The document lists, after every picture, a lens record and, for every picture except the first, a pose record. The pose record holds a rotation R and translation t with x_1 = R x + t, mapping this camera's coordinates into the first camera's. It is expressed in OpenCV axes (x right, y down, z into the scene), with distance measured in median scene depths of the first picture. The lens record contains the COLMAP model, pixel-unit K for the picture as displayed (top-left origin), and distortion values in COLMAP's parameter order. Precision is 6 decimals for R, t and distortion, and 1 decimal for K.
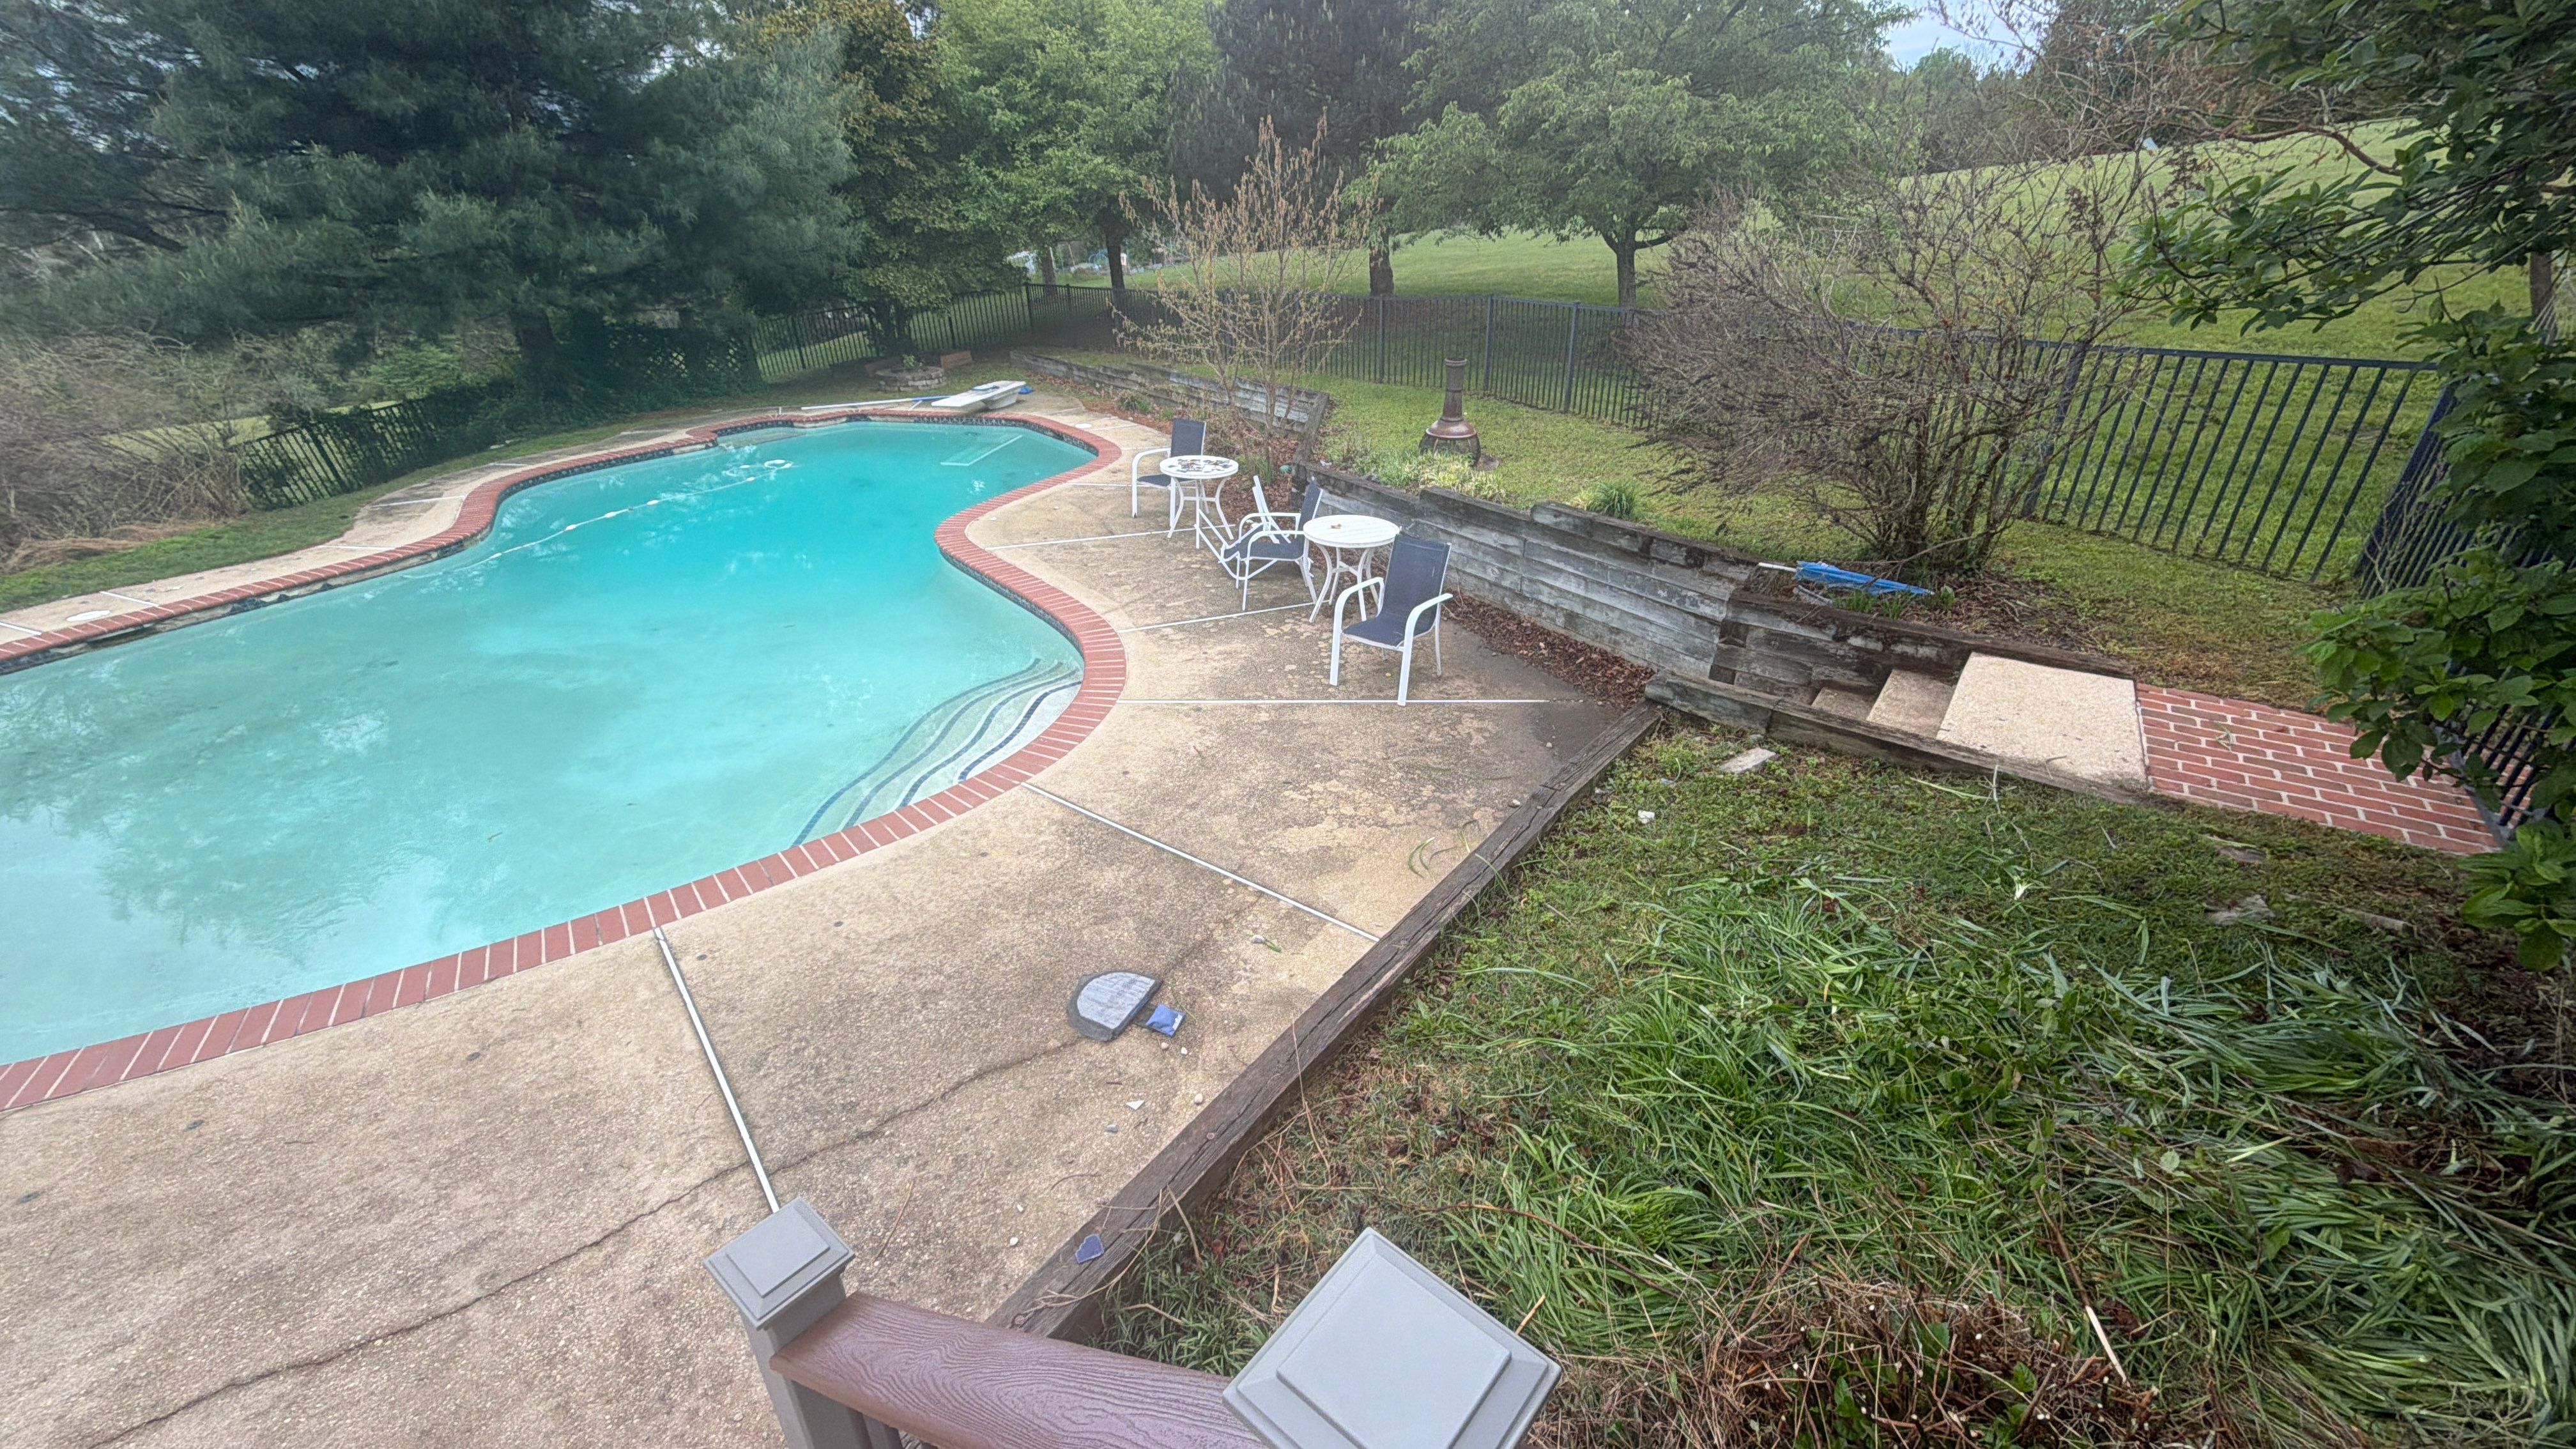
lens RADIAL K [[1022.5, 0, 1284.9], [0, 1022.5, 730.3], [0, 0, 1]] dist [-0.000031, 0.000068]
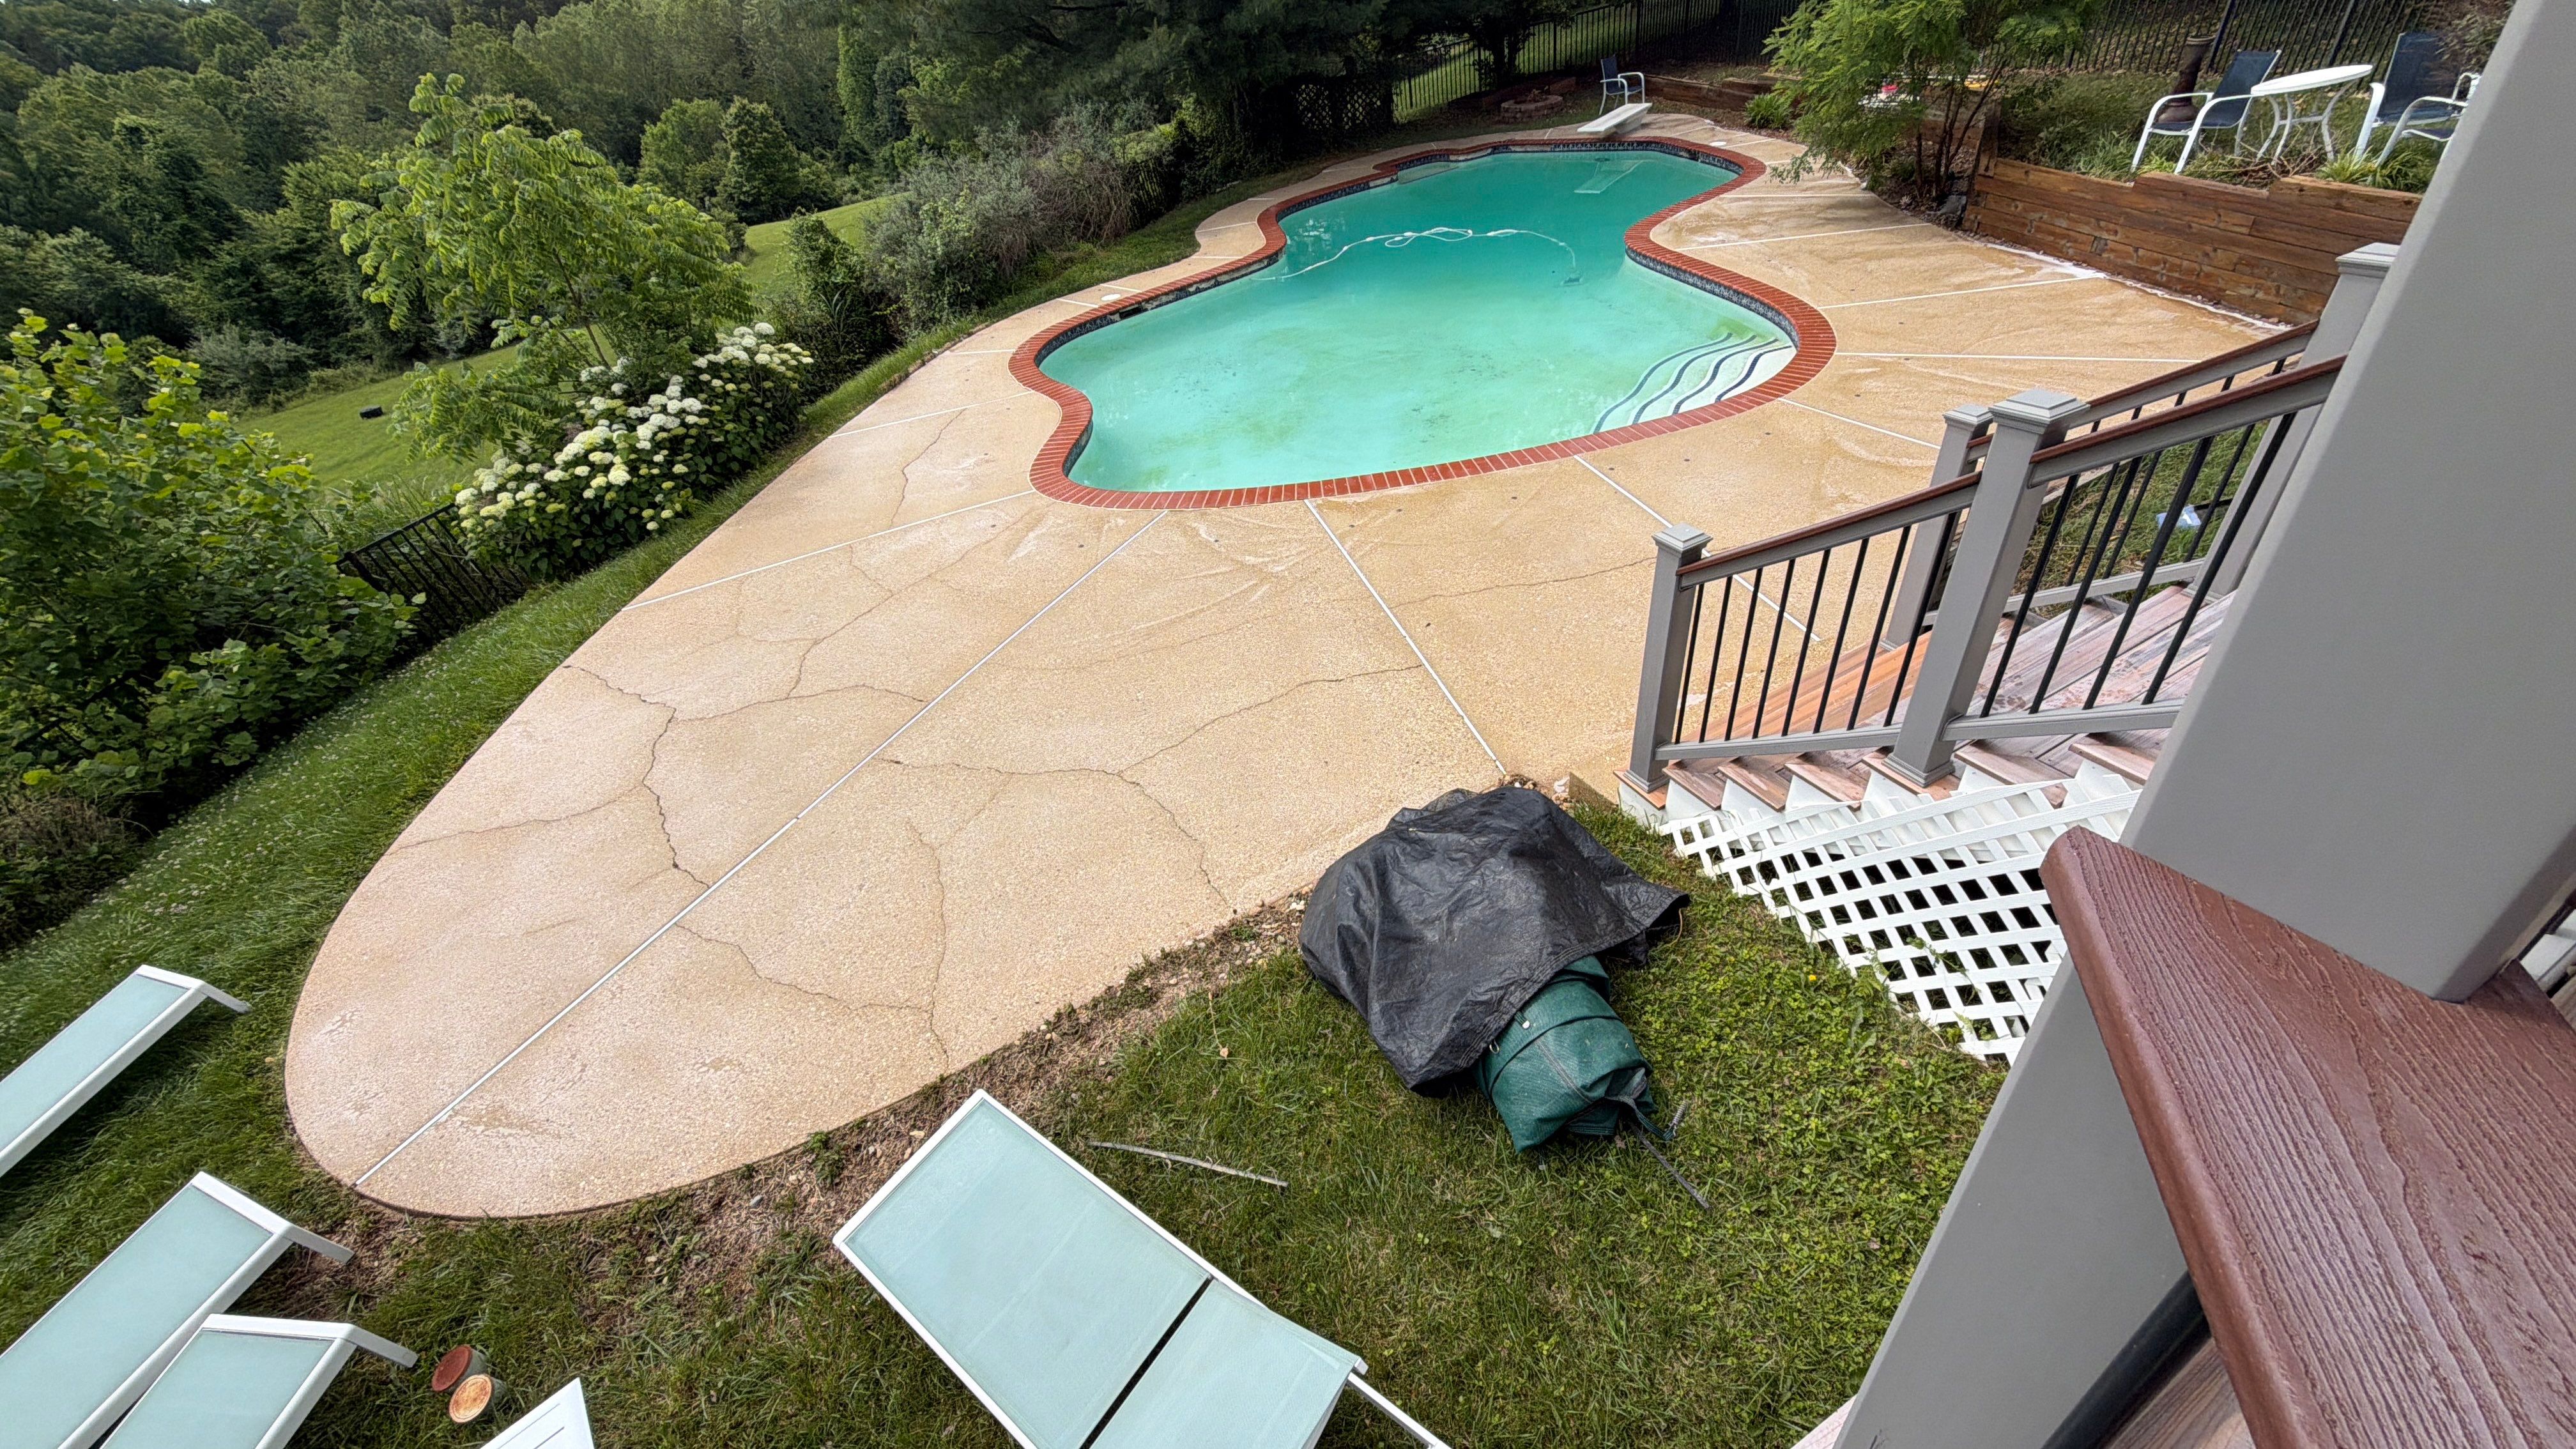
lens RADIAL K [[1022.5, 0, 1274.8], [0, 1022.5, 728.0], [0, 0, 1]] dist [-0.000031, 0.000068]
pose [[0.908070, 0.162376, -0.386060, -0.207708], [-0.077737, 0.971114, 0.225600, 0.176946], [0.411540, -0.174850, 0.894462, -0.497548]]
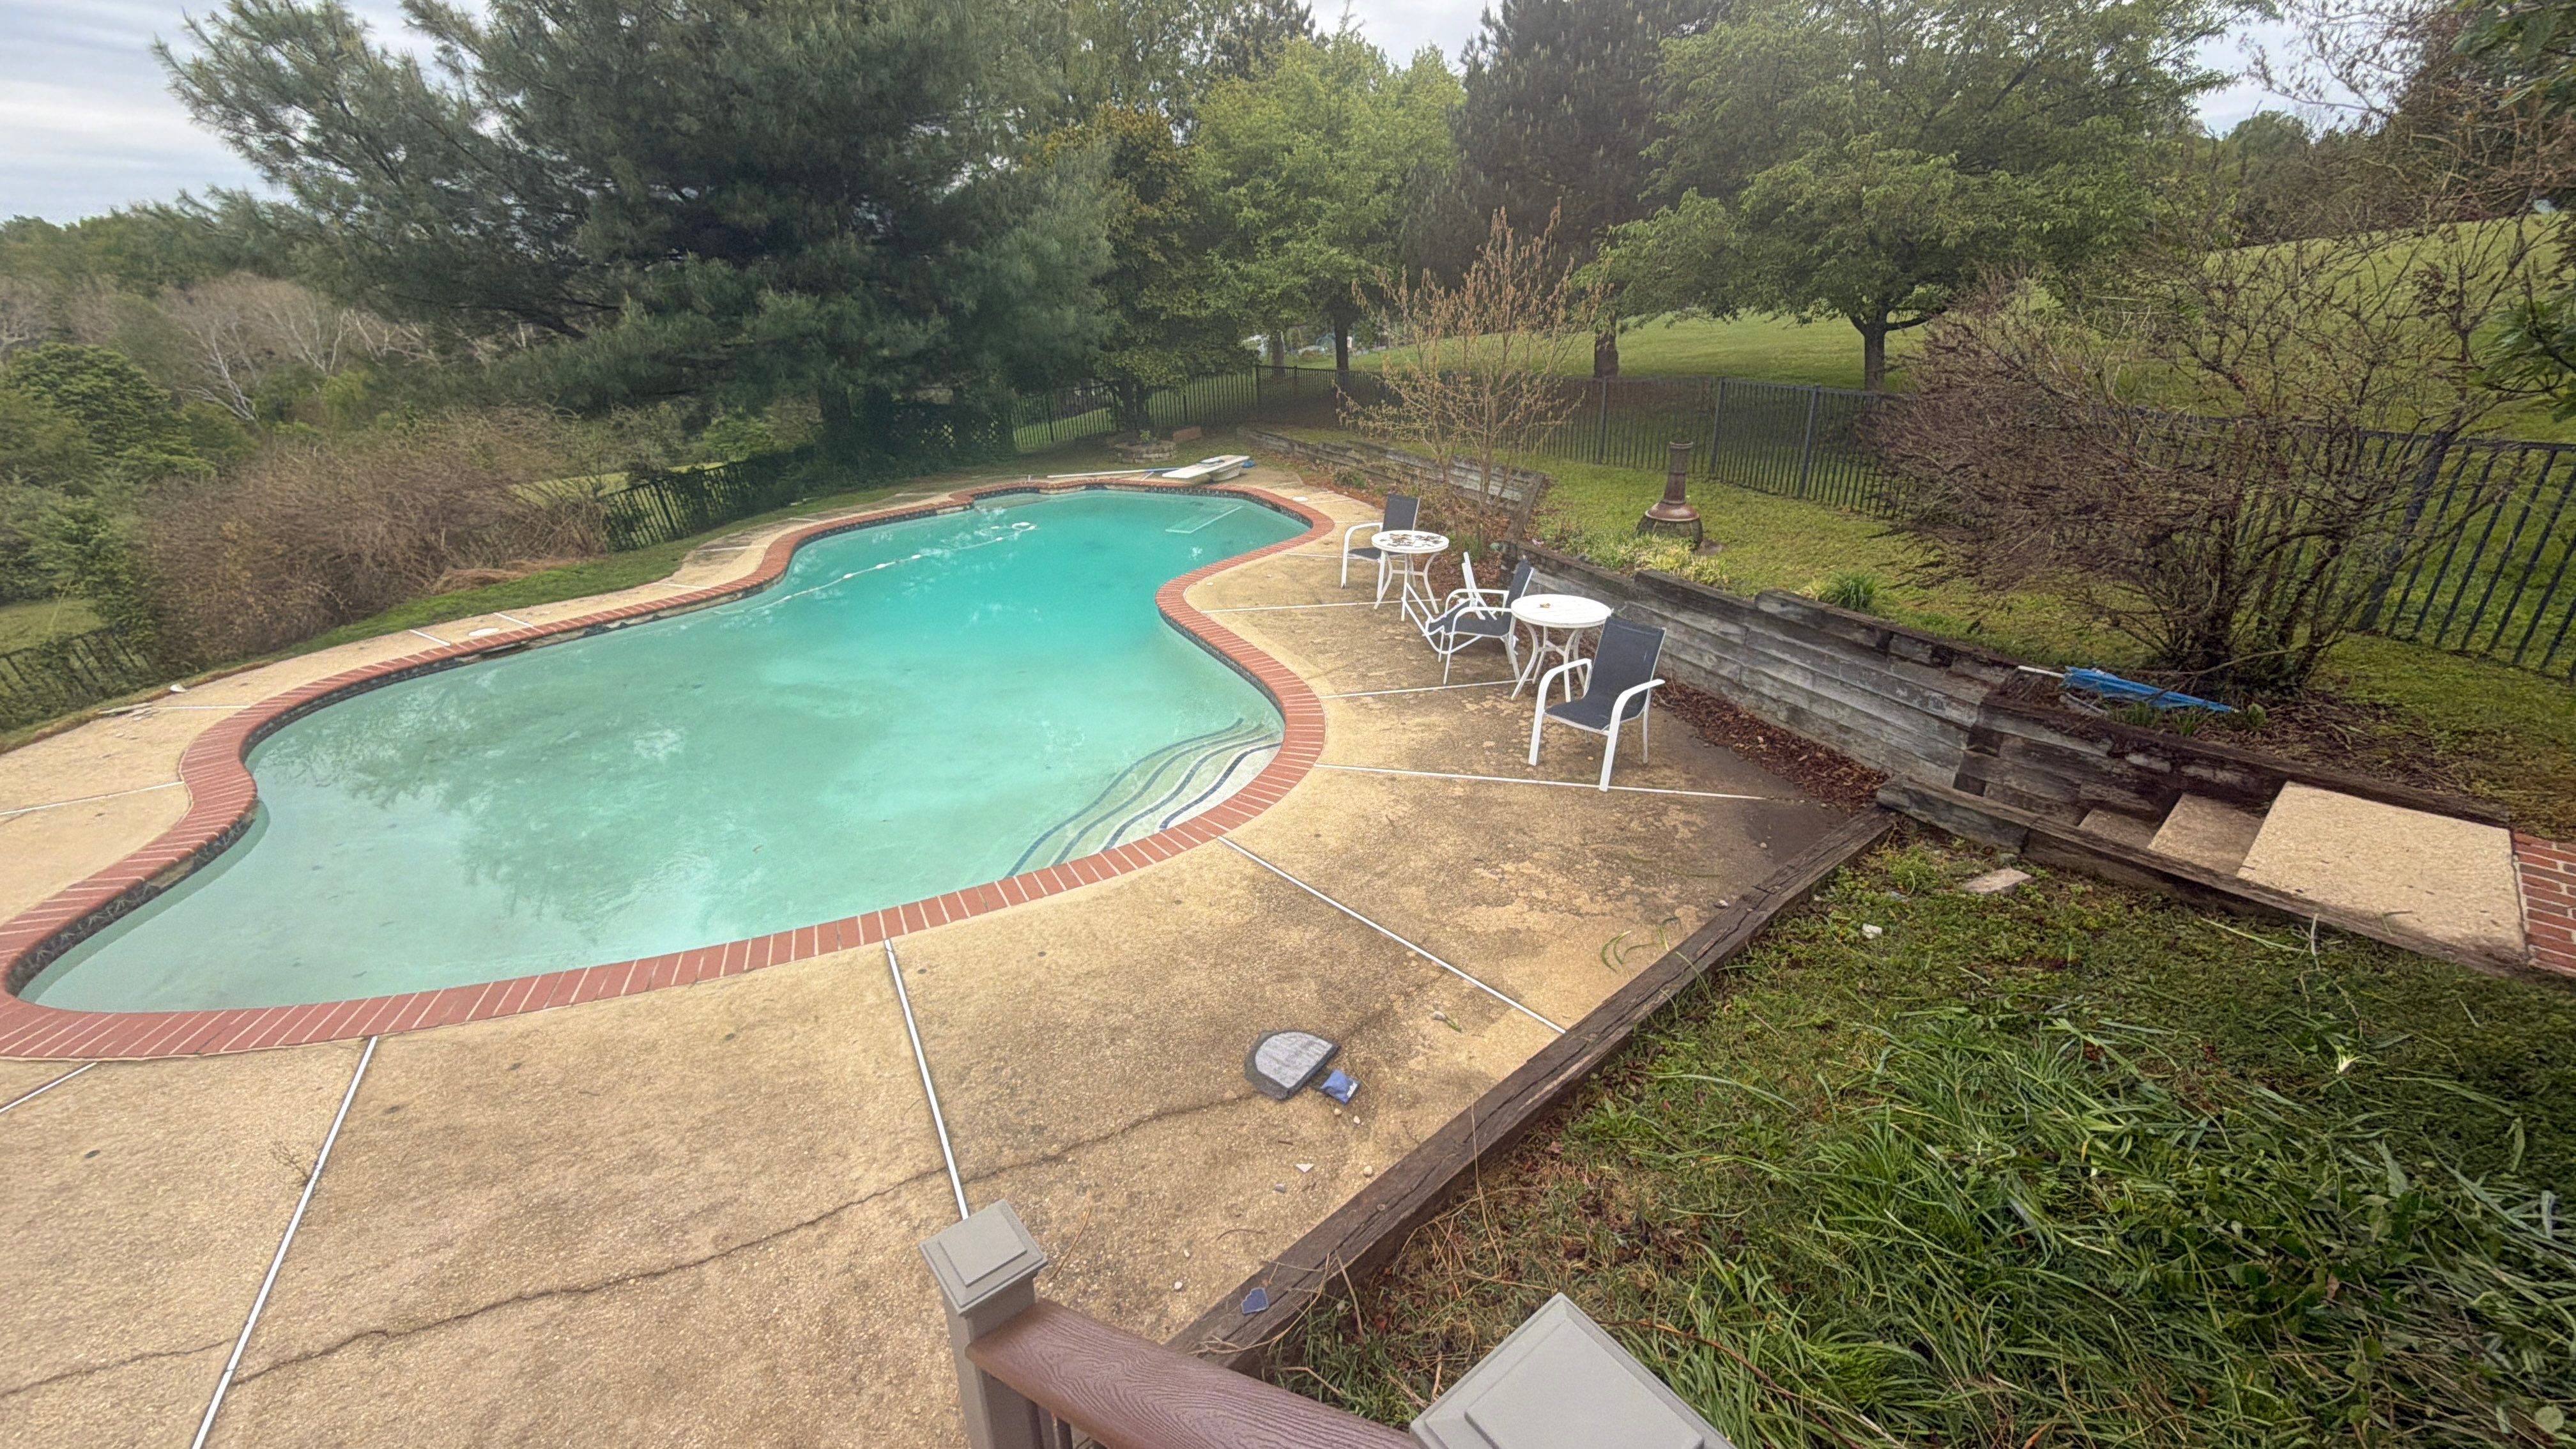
lens RADIAL K [[1022.5, 0, 1285.5], [0, 1022.5, 729.4], [0, 0, 1]] dist [-0.000031, 0.000068]
pose [[0.980085, 0.067376, -0.186801, -0.003391], [-0.080087, 0.994898, -0.061351, 0.001209], [0.181715, 0.075090, 0.980480, -0.009180]]
